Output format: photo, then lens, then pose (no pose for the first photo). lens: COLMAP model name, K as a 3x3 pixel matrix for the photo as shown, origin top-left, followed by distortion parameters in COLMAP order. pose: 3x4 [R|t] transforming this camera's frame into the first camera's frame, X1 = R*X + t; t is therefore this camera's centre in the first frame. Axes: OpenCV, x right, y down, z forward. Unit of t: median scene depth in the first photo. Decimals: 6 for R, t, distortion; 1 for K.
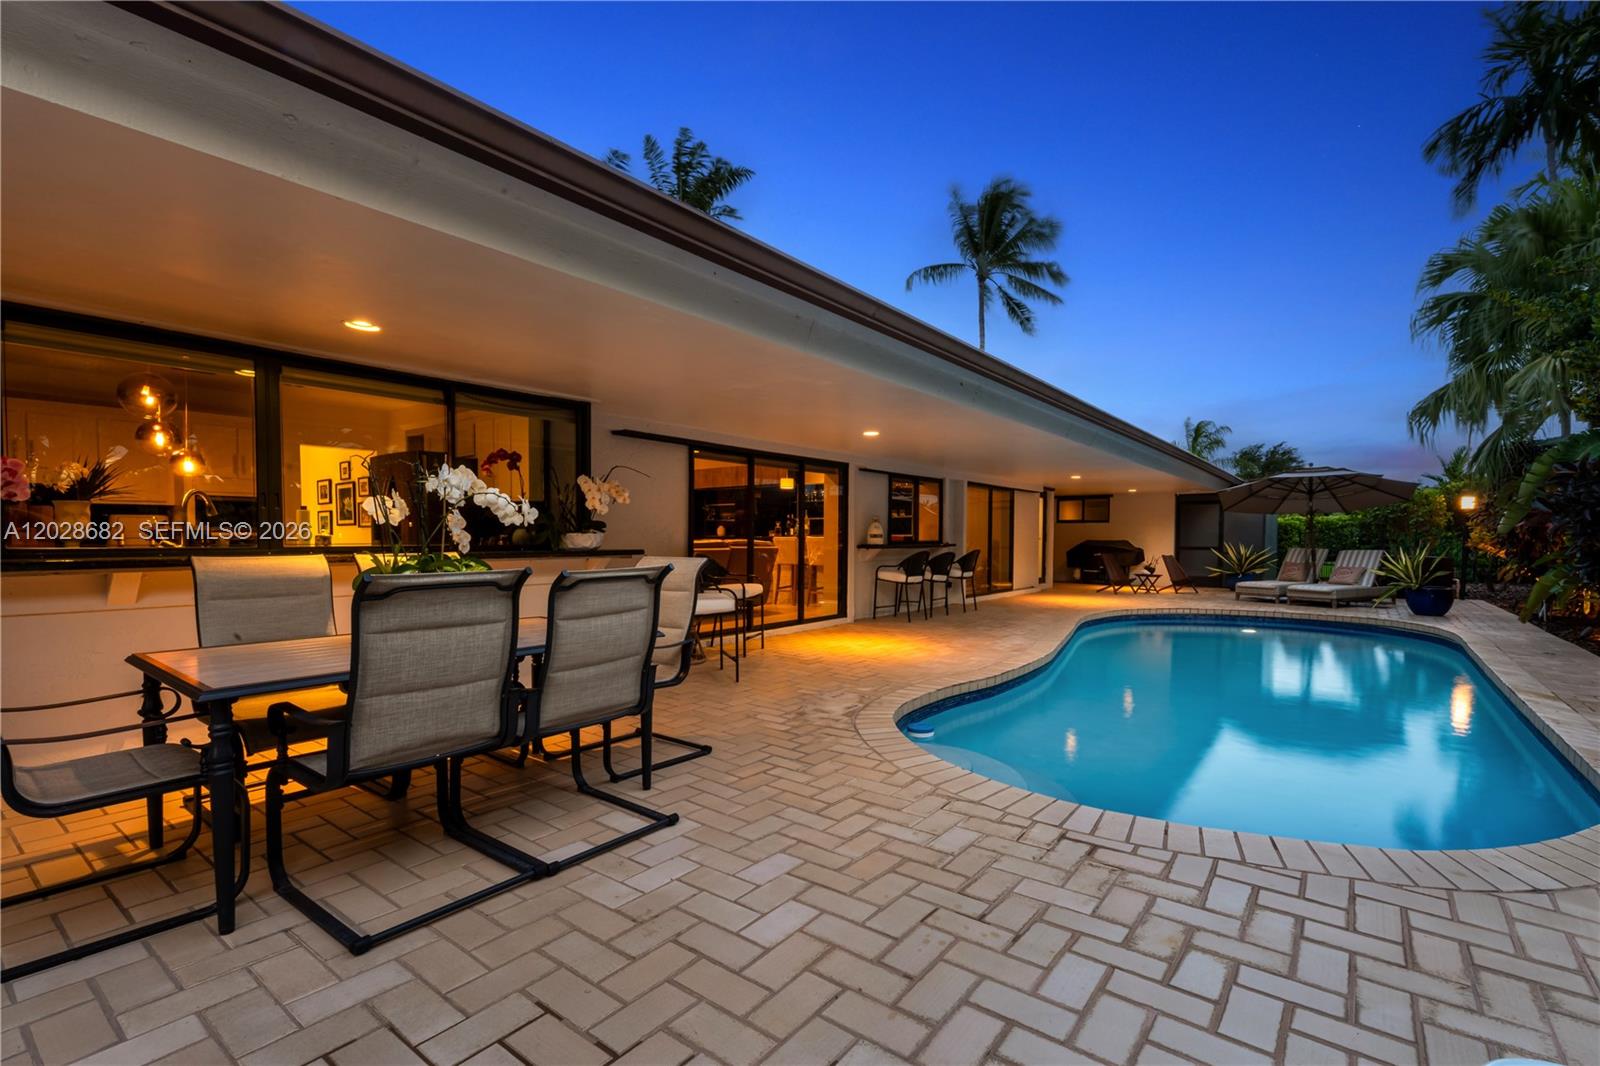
lens RADIAL K [[717.4, 0, 782.2], [0, 717.4, 566.8], [0, 0, 1]] dist [-0.000122, 0.001929]
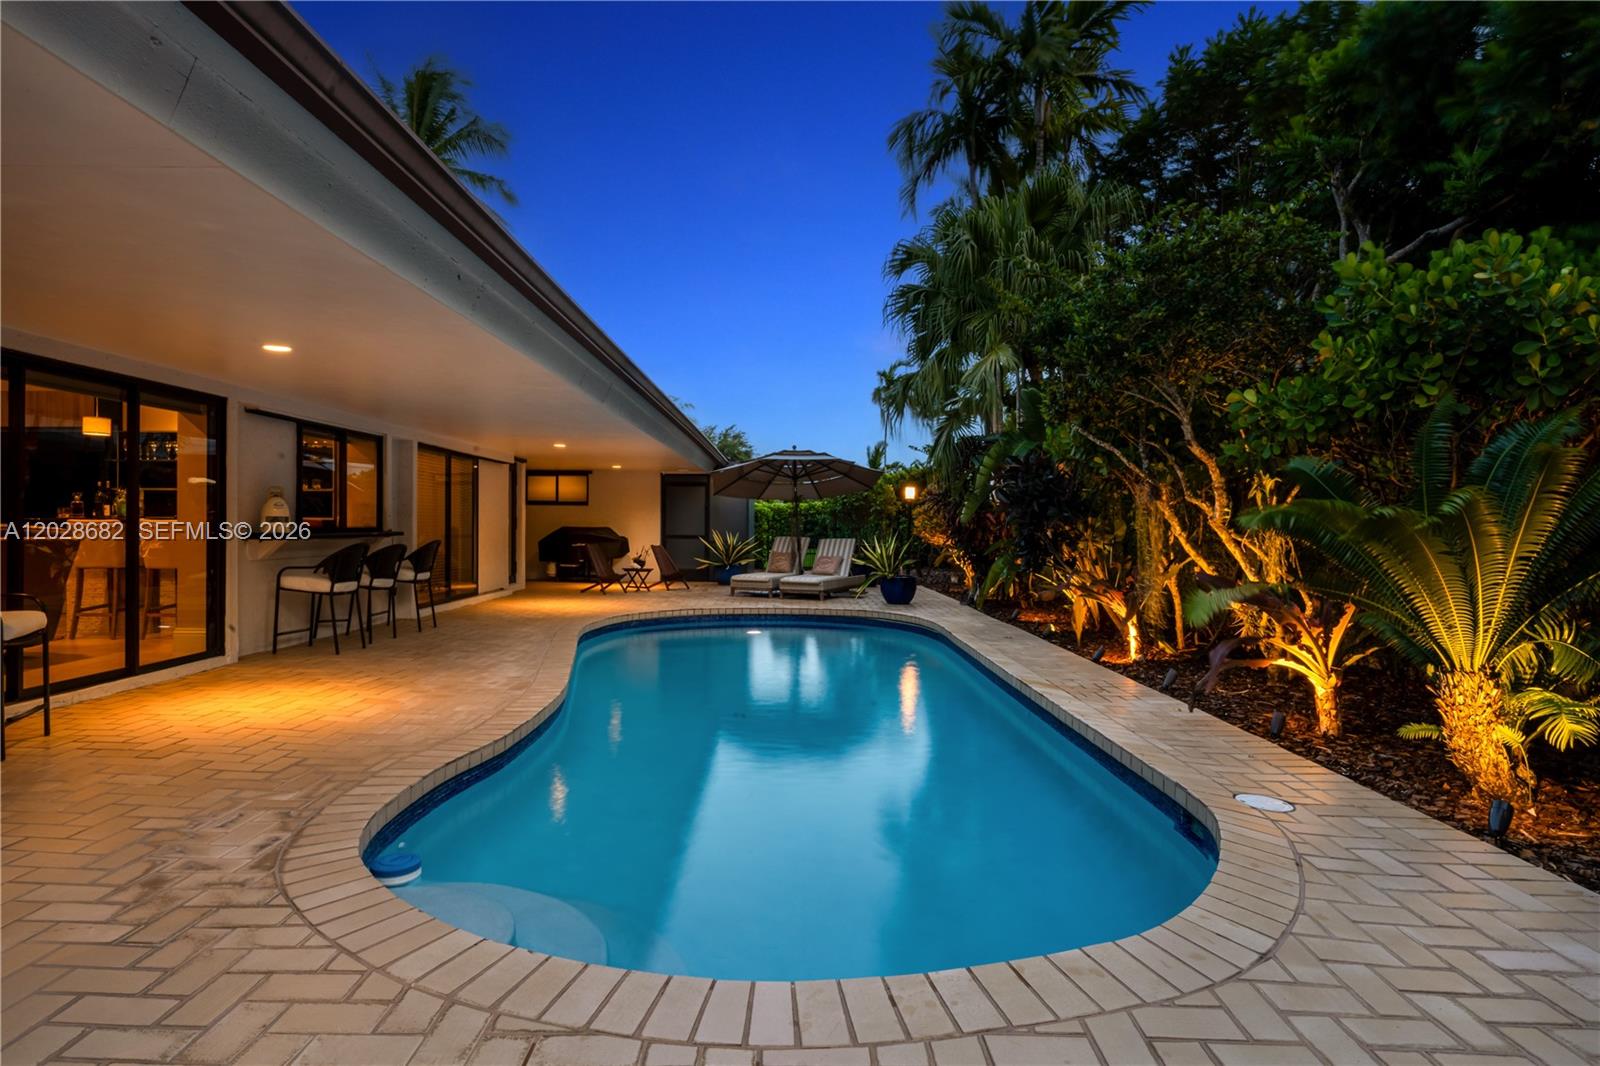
lens RADIAL K [[897.5, 0, 772.6], [0, 897.5, 539.4], [0, 0, 1]] dist [-0.015122, 0.004573]
pose [[0.788621, -0.004571, 0.614862, -0.006012], [0.017805, 0.999723, -0.015404, -0.005545], [-0.614621, 0.023095, 0.788484, 0.116431]]
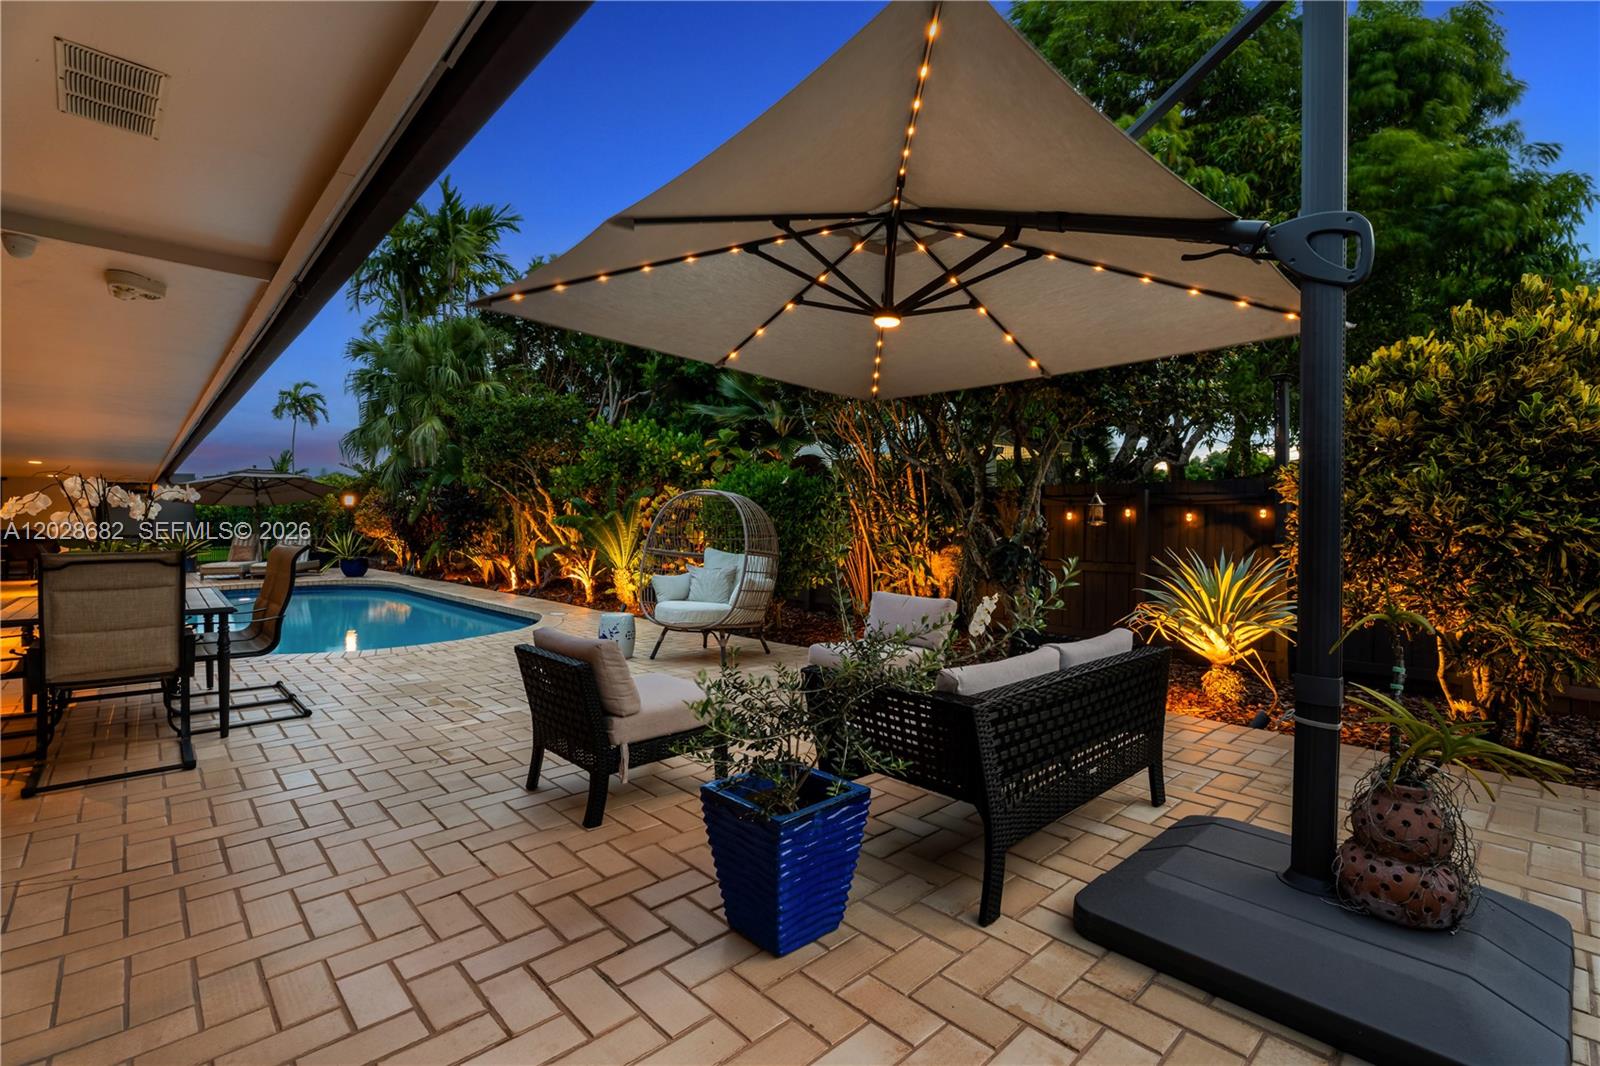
lens RADIAL K [[717.4, 0, 804.0], [0, 717.4, 519.9], [0, 0, 1]] dist [-0.000122, 0.001929]
pose [[0.138711, 0.001288, 0.990332, -0.432324], [0.045264, 0.998946, -0.007639, 0.003410], [-0.989298, 0.045886, 0.138506, -0.129992]]
